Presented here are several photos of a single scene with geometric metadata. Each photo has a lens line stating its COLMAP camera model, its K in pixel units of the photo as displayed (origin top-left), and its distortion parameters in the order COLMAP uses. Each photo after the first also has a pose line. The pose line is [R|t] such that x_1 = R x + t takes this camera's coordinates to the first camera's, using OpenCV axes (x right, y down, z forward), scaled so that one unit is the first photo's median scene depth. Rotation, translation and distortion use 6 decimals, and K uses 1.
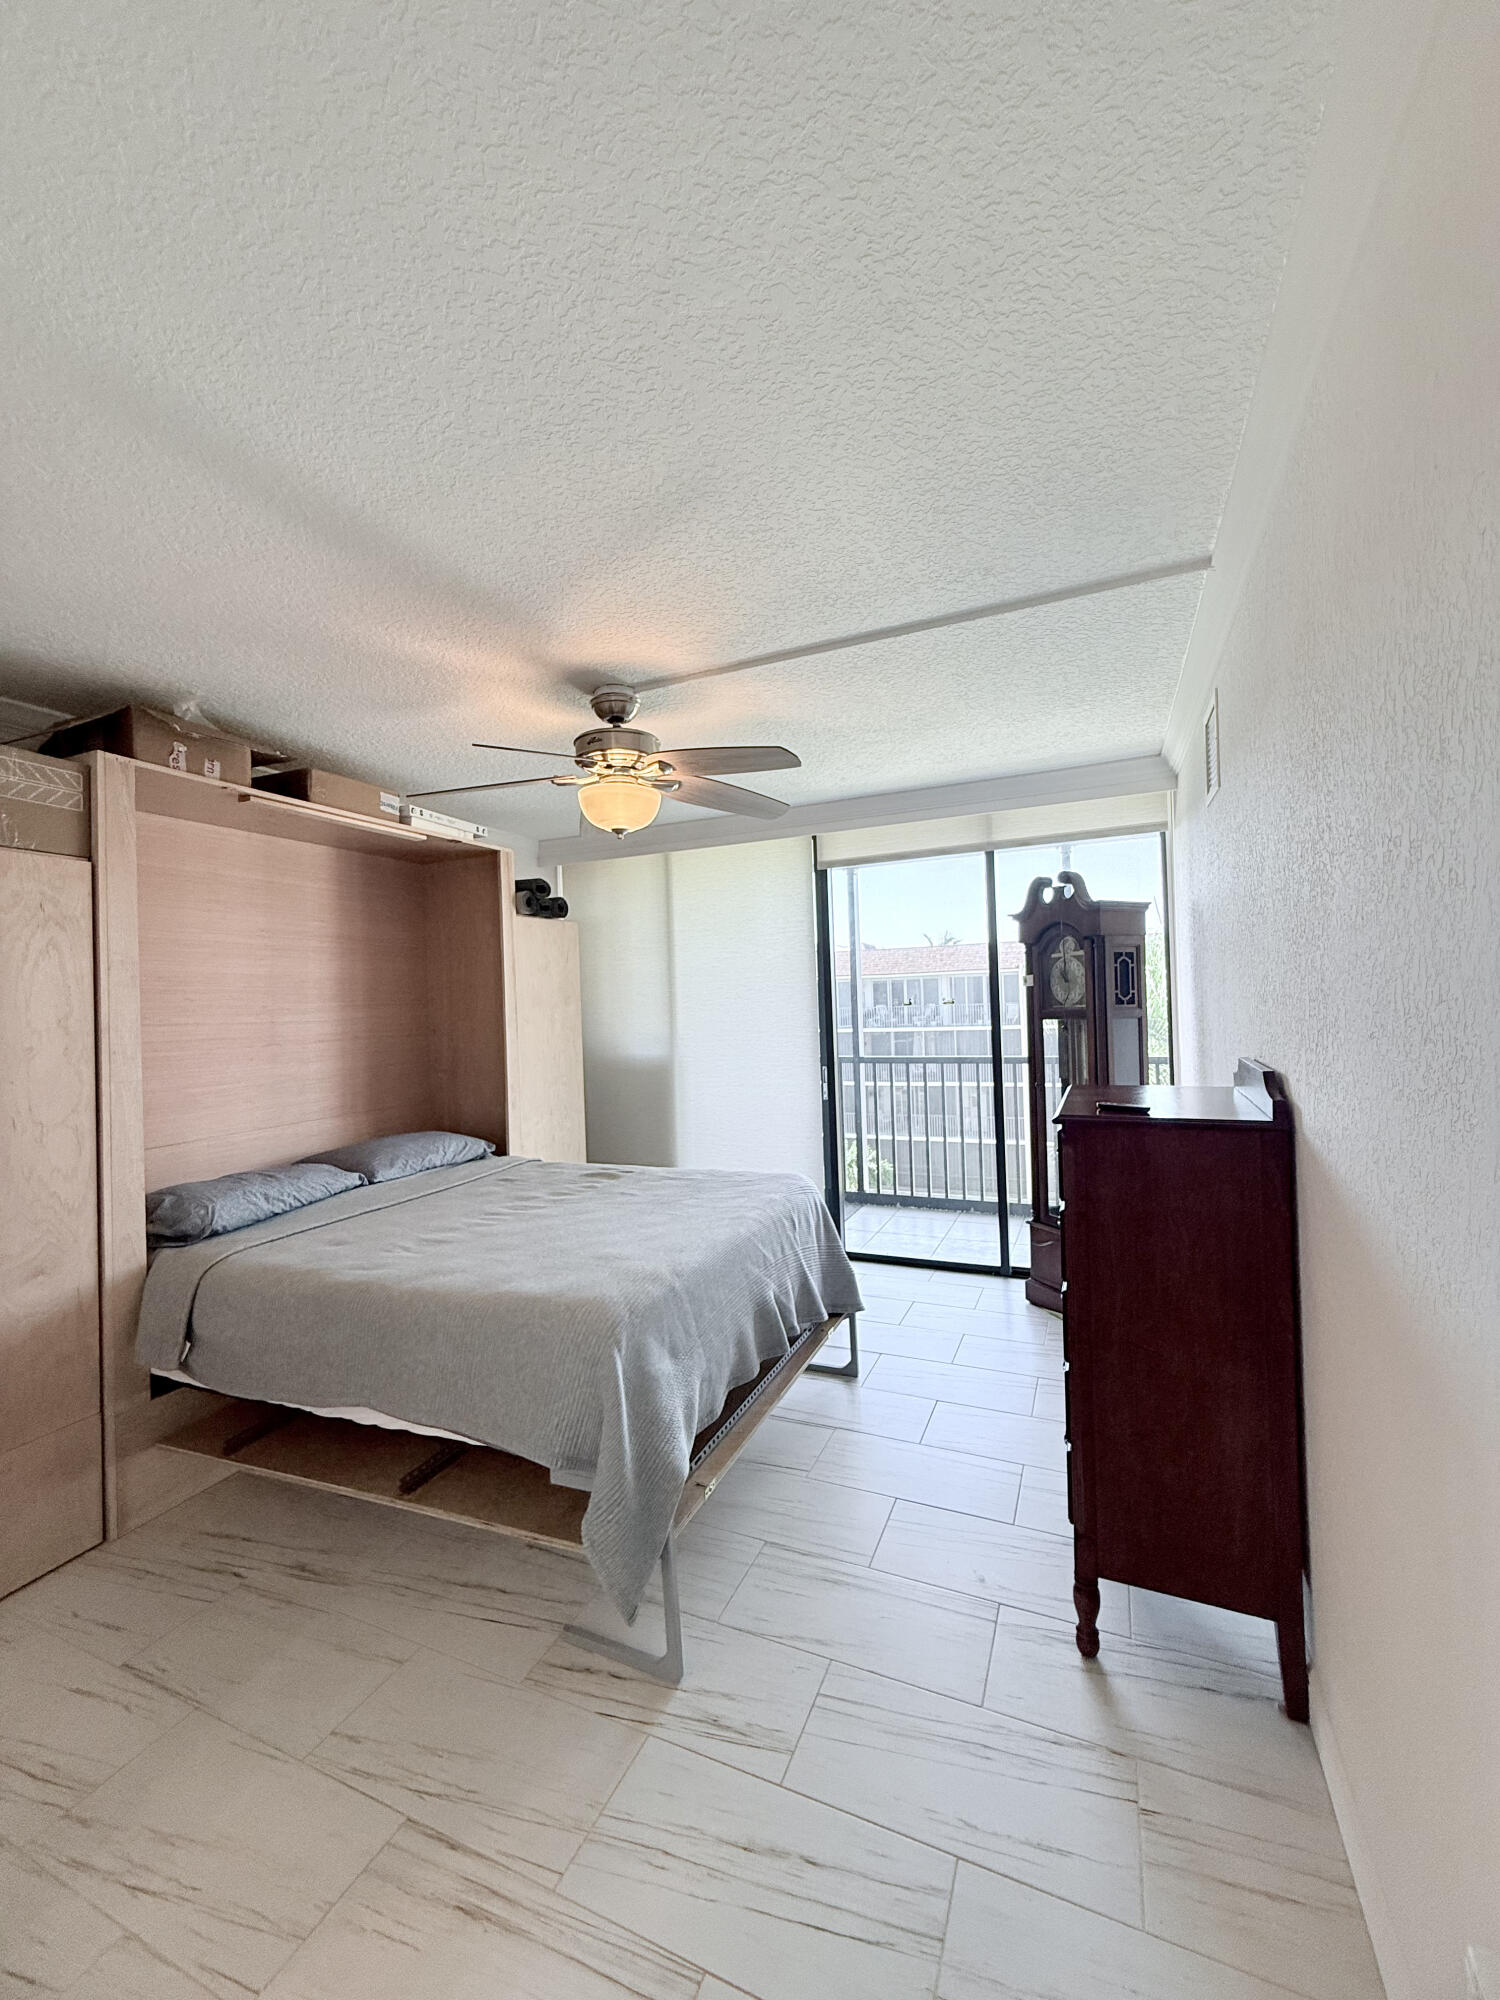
lens RADIAL K [[794.9, 0, 753.1], [0, 794.9, 994.5], [0, 0, 1]] dist [-0.001783, 0.000125]
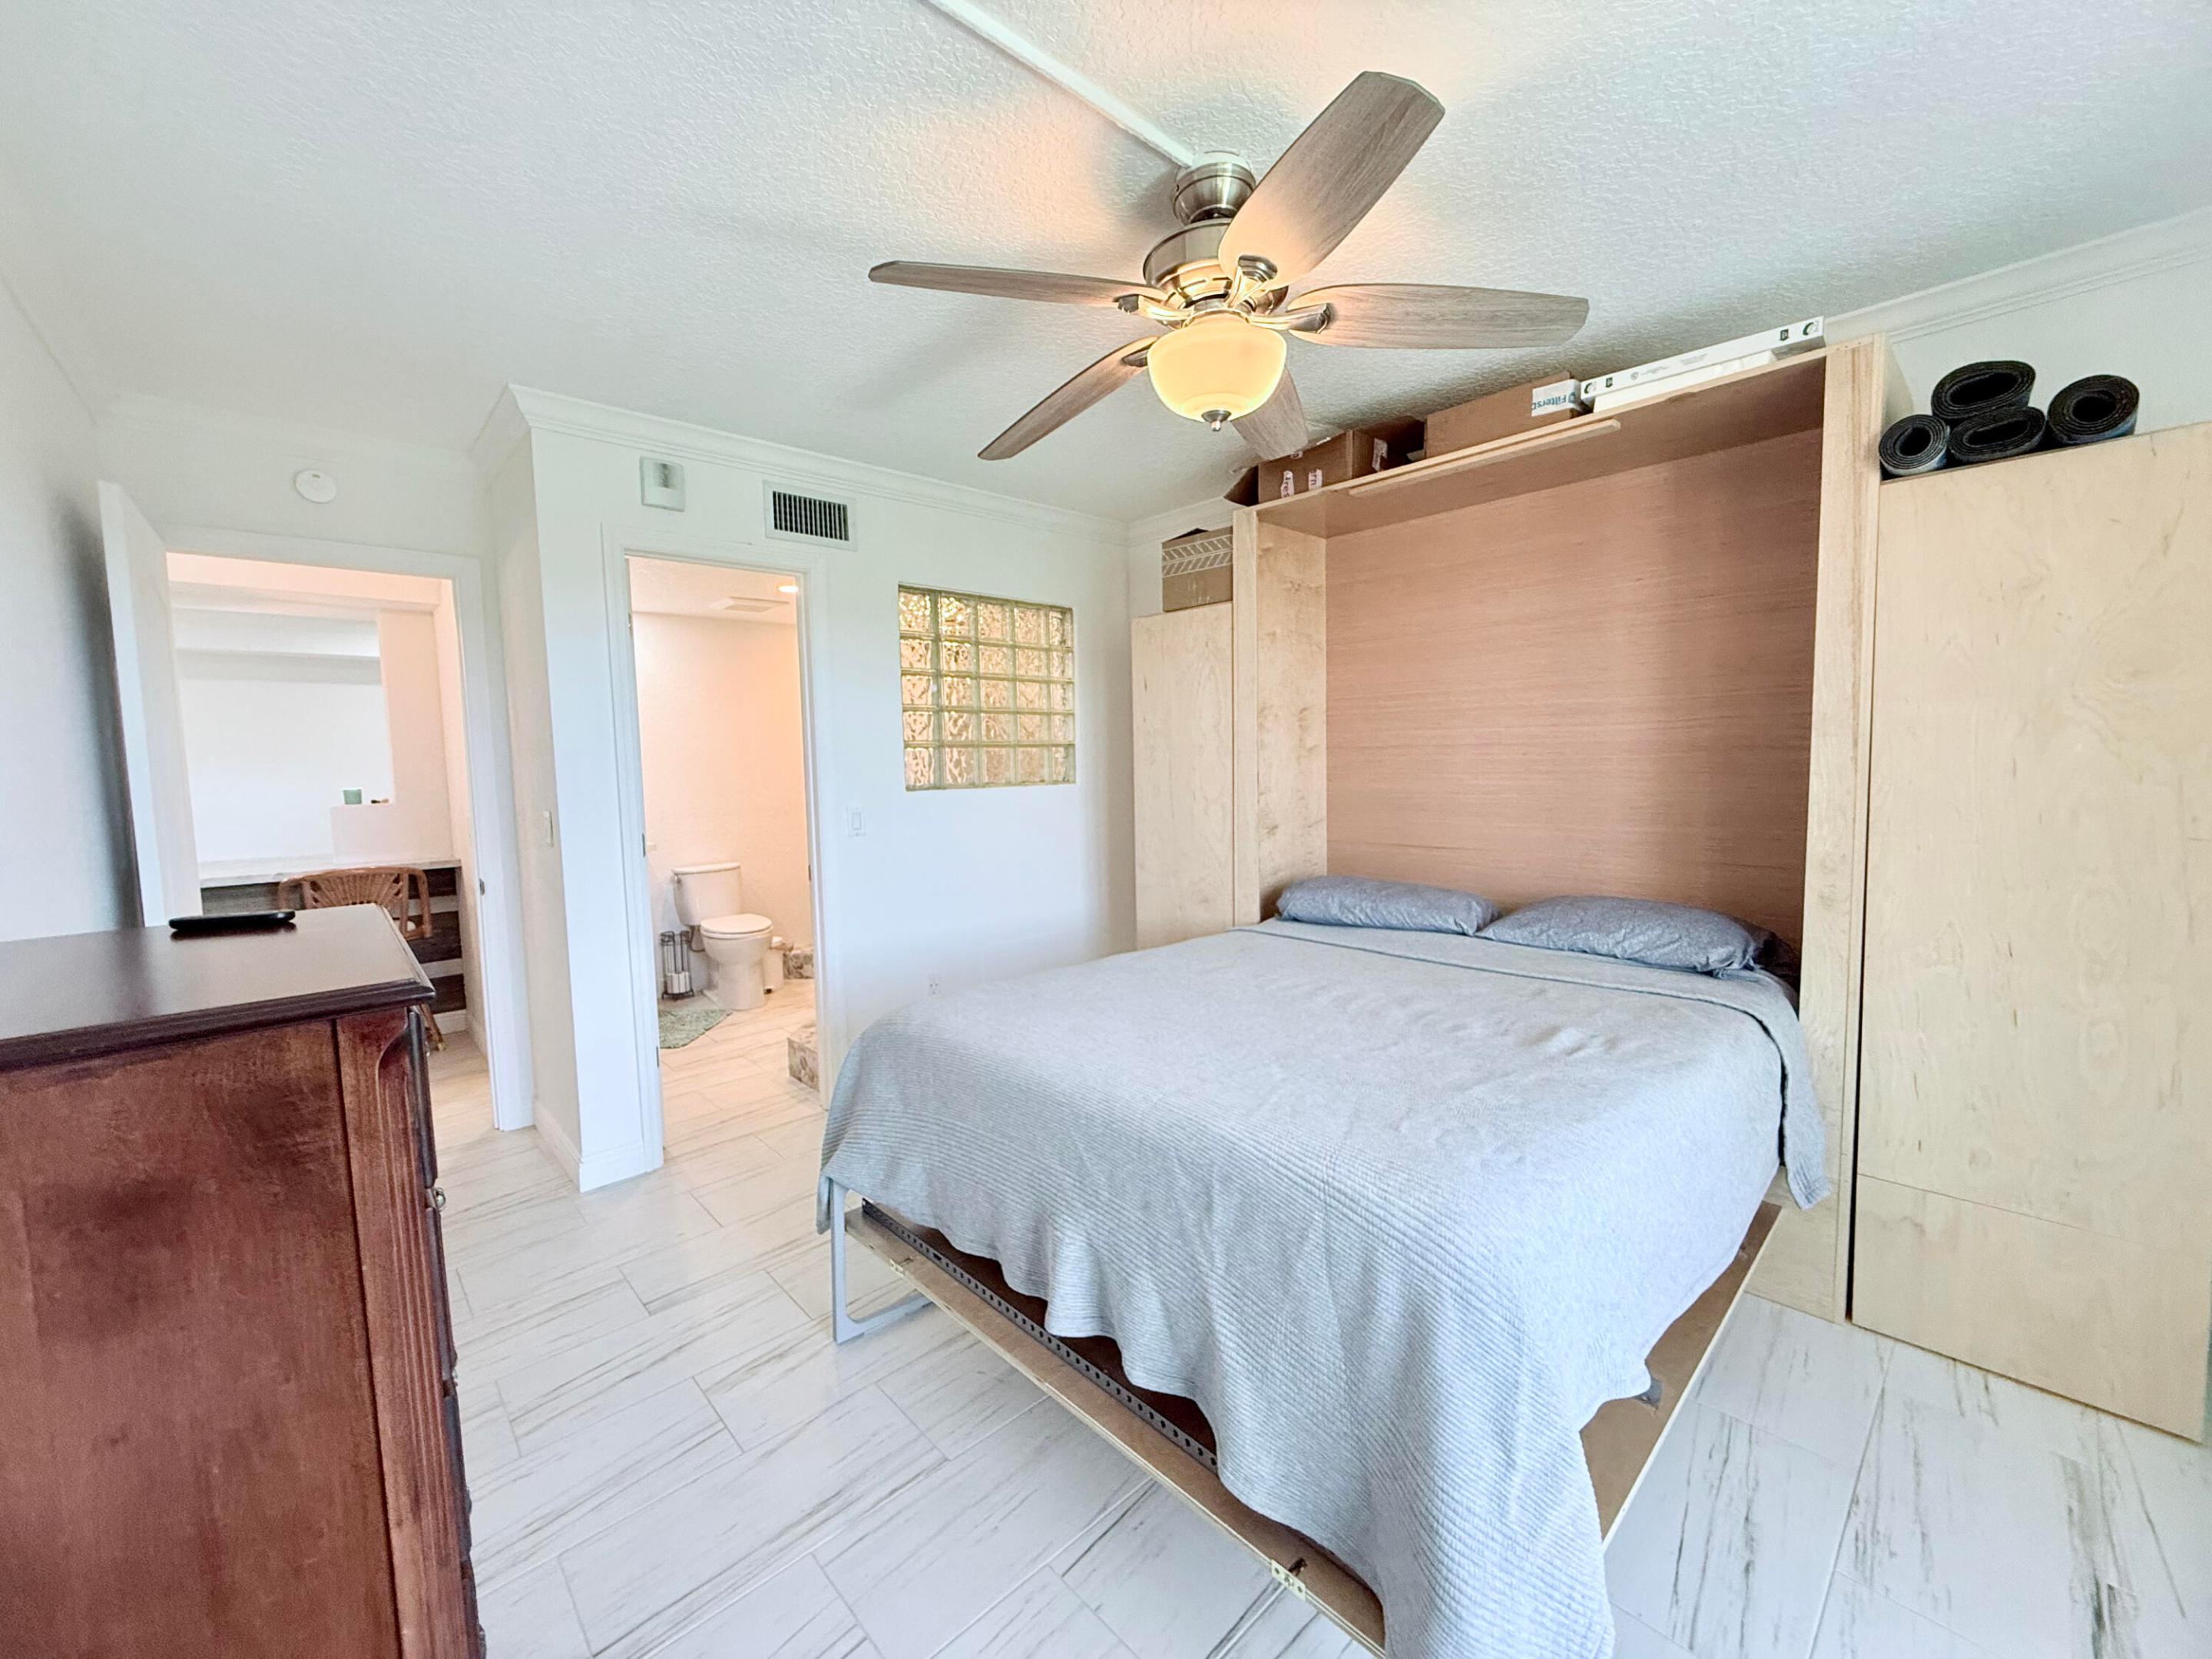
lens RADIAL K [[879.2, 0, 1103.3], [0, 879.2, 828.5], [0, 0, 1]] dist [-0.001783, 0.000125]
pose [[-0.396178, 0.113461, -0.911137, 0.505568], [0.042016, 0.993536, 0.105453, 0.032894], [0.917212, 0.003496, -0.398384, 1.173048]]
